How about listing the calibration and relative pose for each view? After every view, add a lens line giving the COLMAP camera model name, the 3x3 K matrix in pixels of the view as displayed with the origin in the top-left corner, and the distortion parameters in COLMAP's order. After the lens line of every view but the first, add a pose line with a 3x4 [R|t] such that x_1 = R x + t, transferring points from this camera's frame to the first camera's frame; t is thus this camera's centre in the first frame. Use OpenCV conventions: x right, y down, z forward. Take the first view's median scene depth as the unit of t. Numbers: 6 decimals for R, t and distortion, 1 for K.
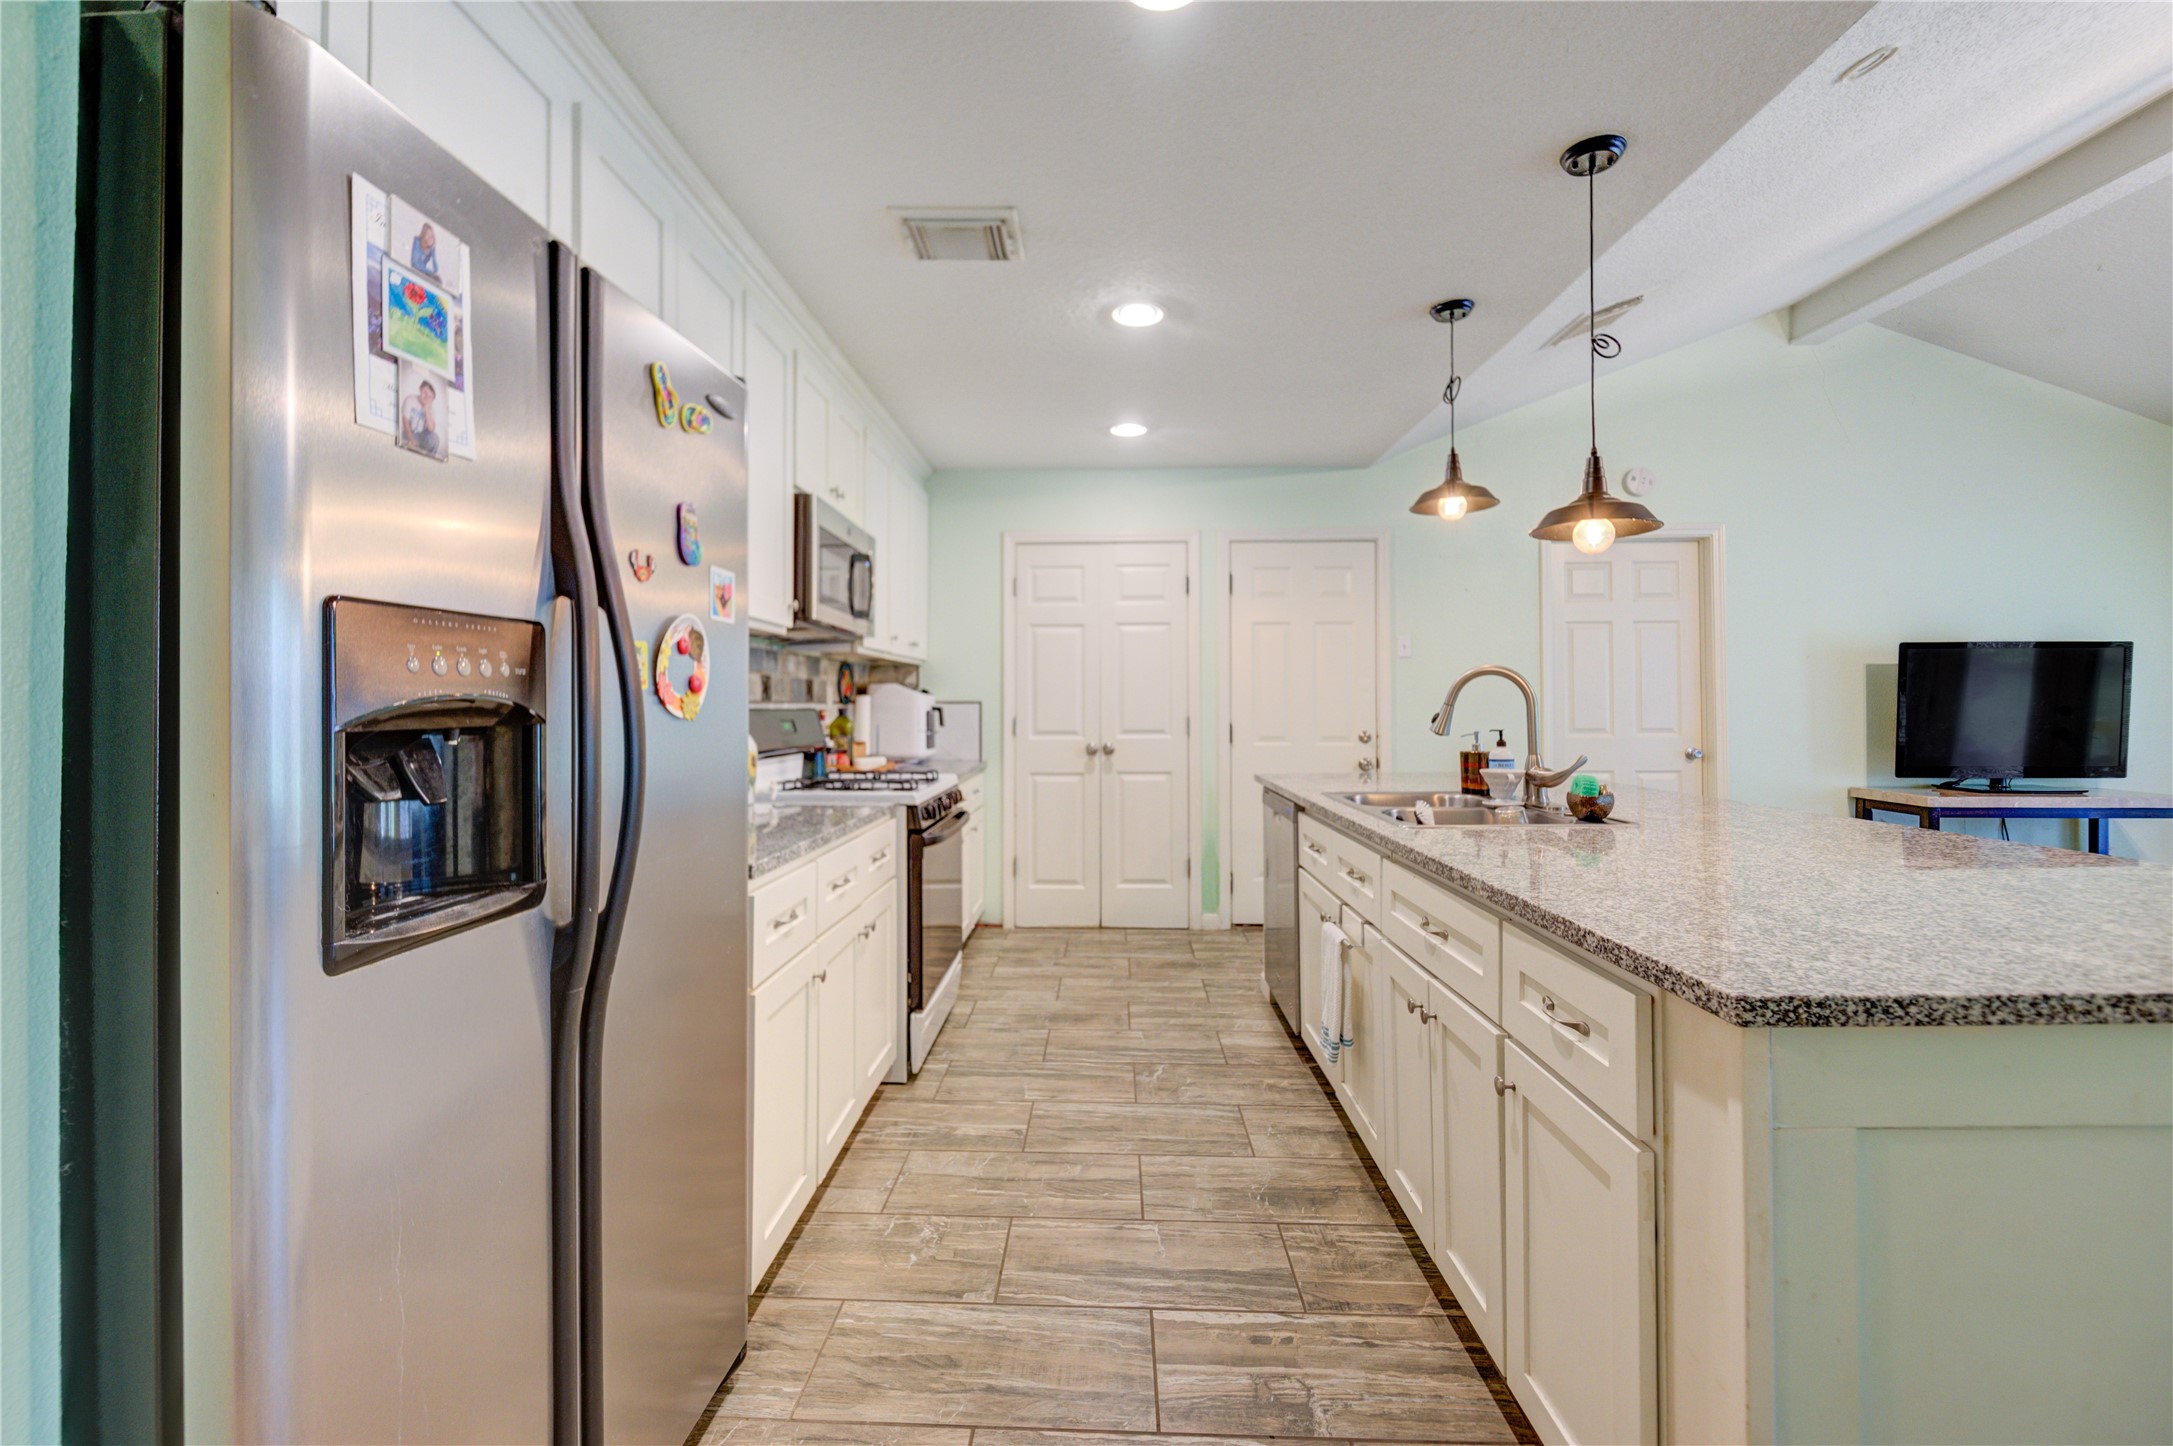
lens RADIAL K [[929.6, 0, 1075.7], [0, 929.6, 706.1], [0, 0, 1]] dist [-0.011773, -0.000254]
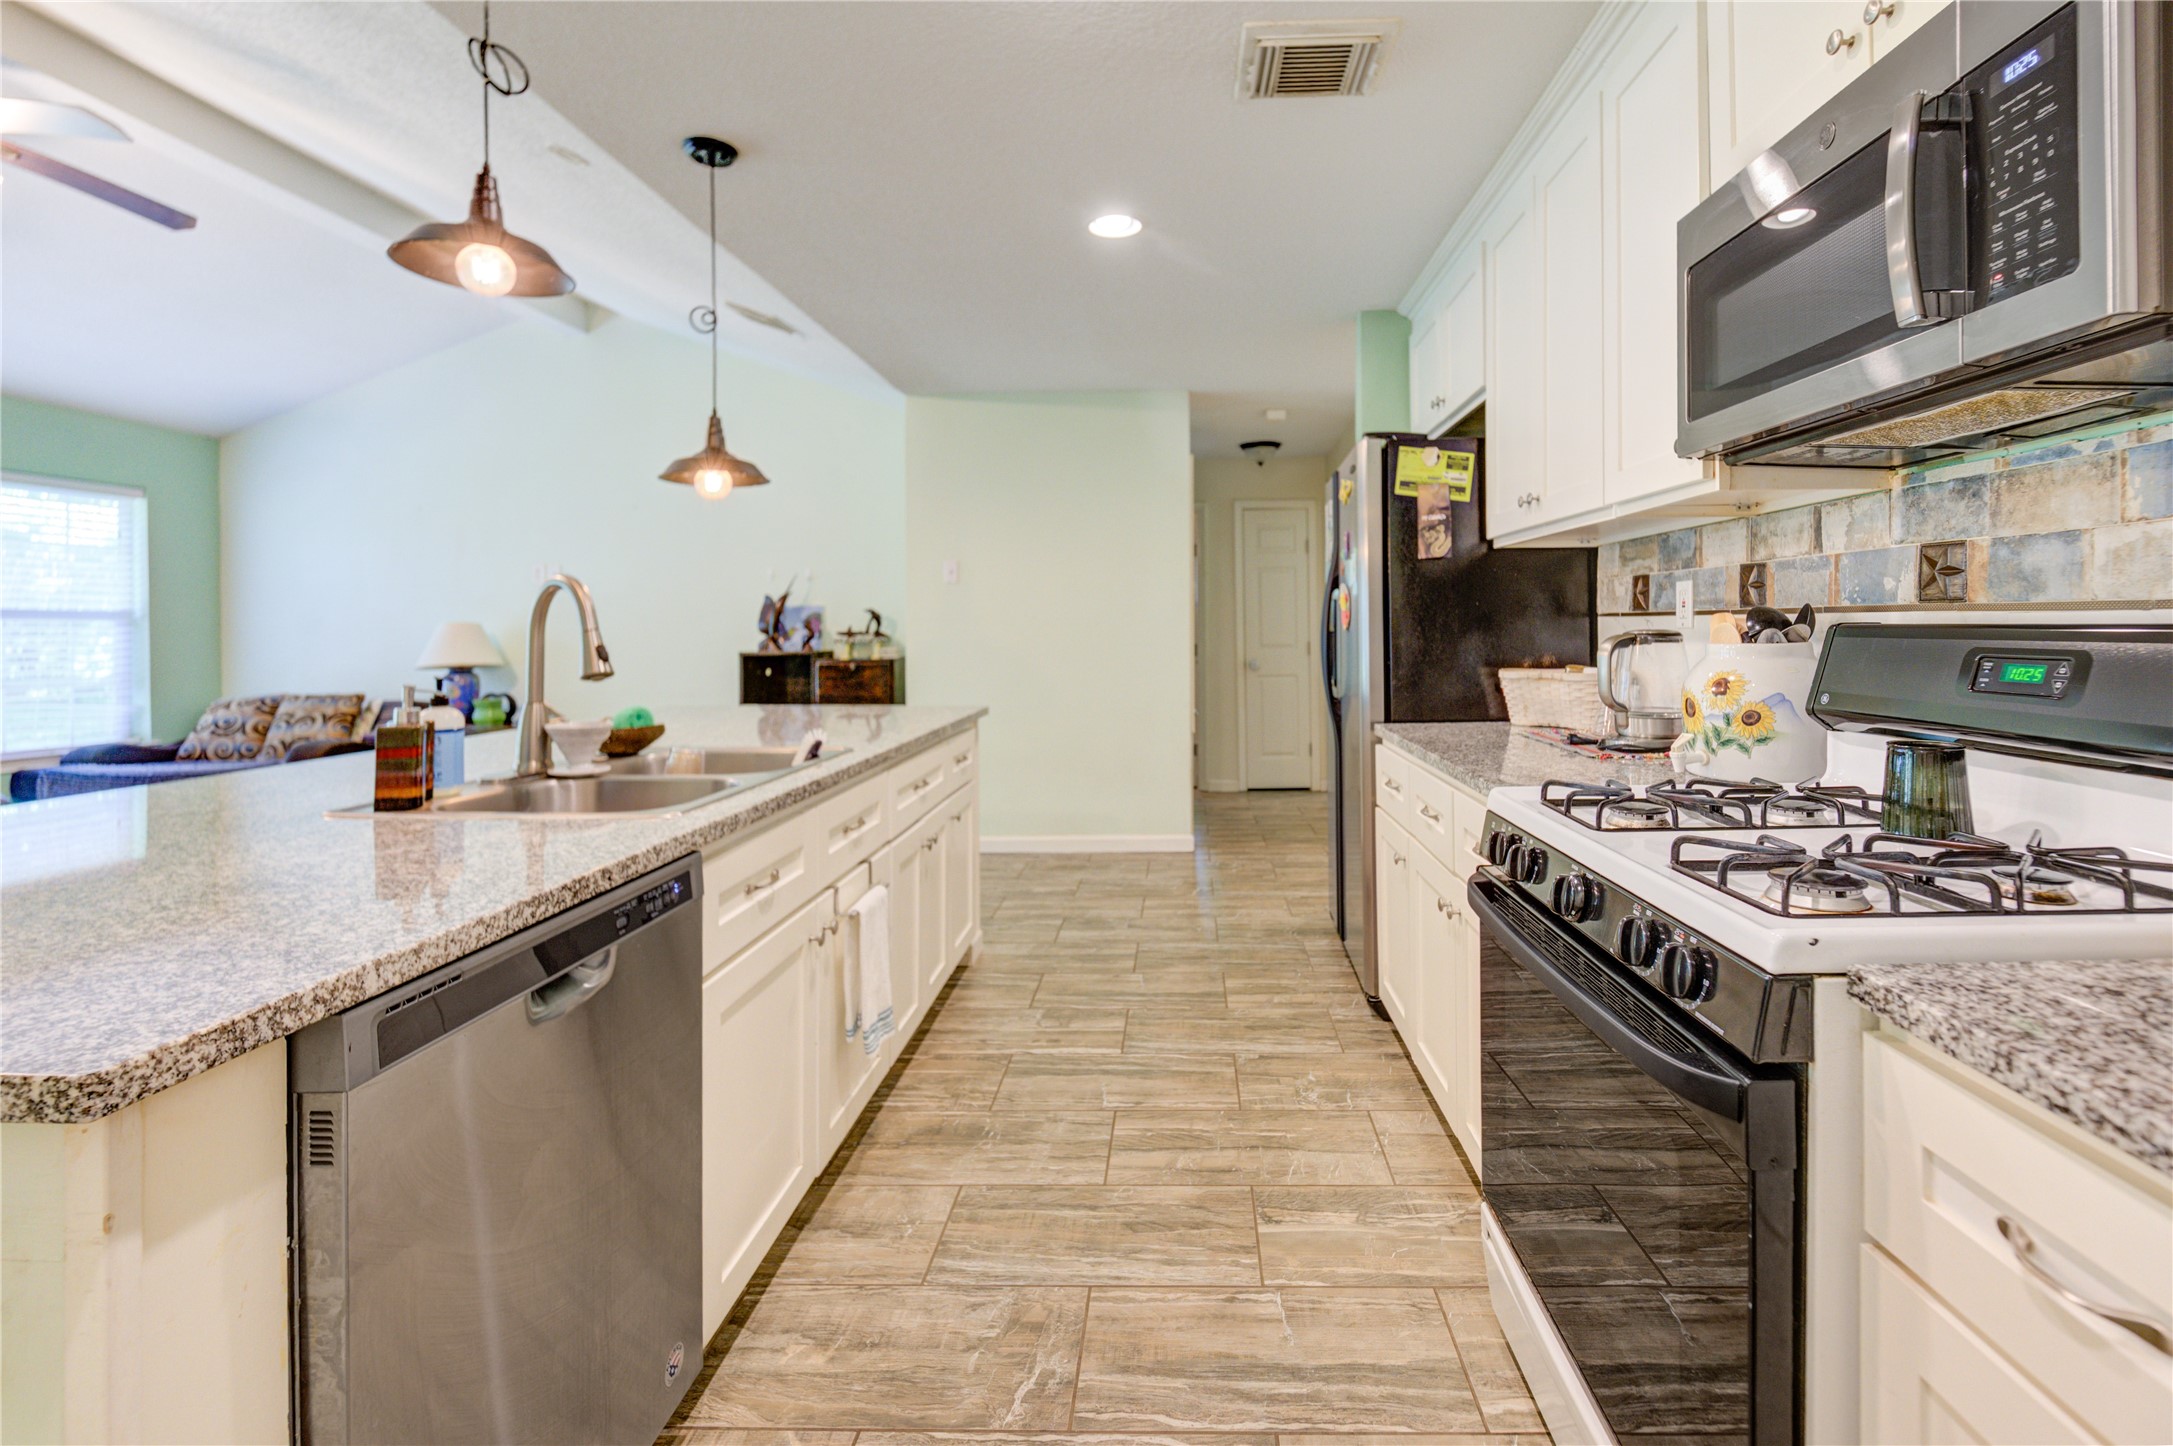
lens RADIAL K [[941.1, 0, 1163.6], [0, 941.1, 632.1], [0, 0, 1]] dist [0.000268, -0.004035]
pose [[-0.999834, 0.006520, -0.017029, 0.029629], [0.006420, 0.999962, 0.005916, 0.003507], [0.017067, 0.005805, -0.999837, 1.871384]]
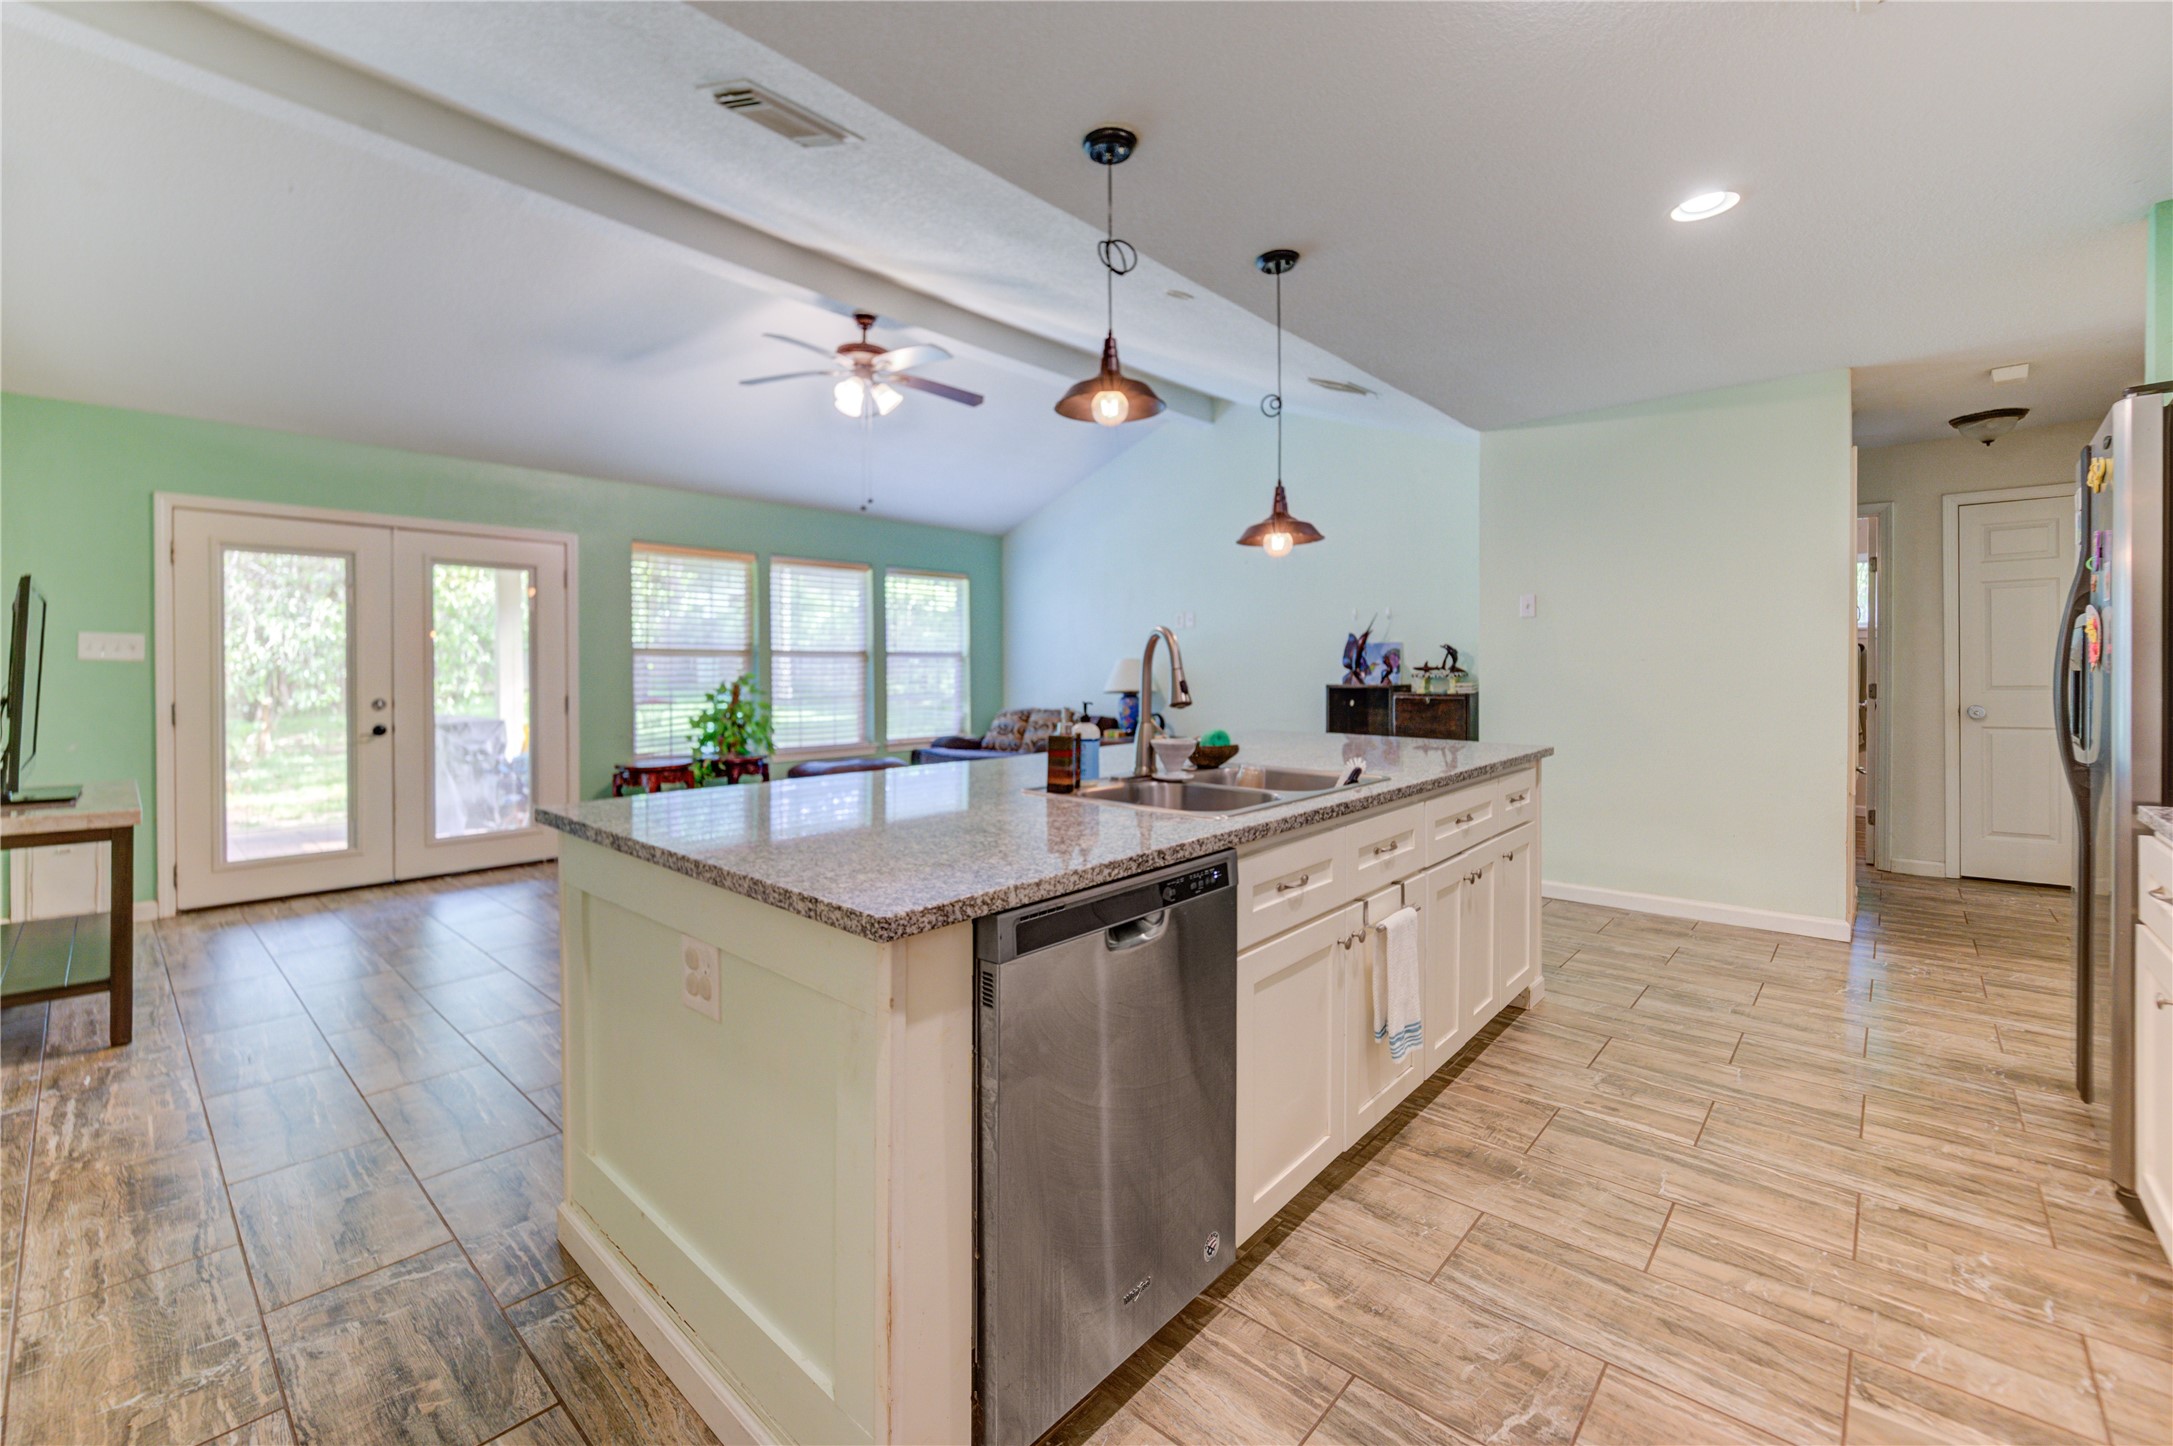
lens RADIAL K [[905.4, 0, 1076.8], [0, 905.4, 673.2], [0, 0, 1]] dist [-0.011252, -0.000031]
pose [[-0.765162, -0.002438, 0.643833, -0.044968], [0.005829, 0.999926, 0.010714, -0.002305], [-0.643811, 0.011951, -0.765091, 1.894163]]
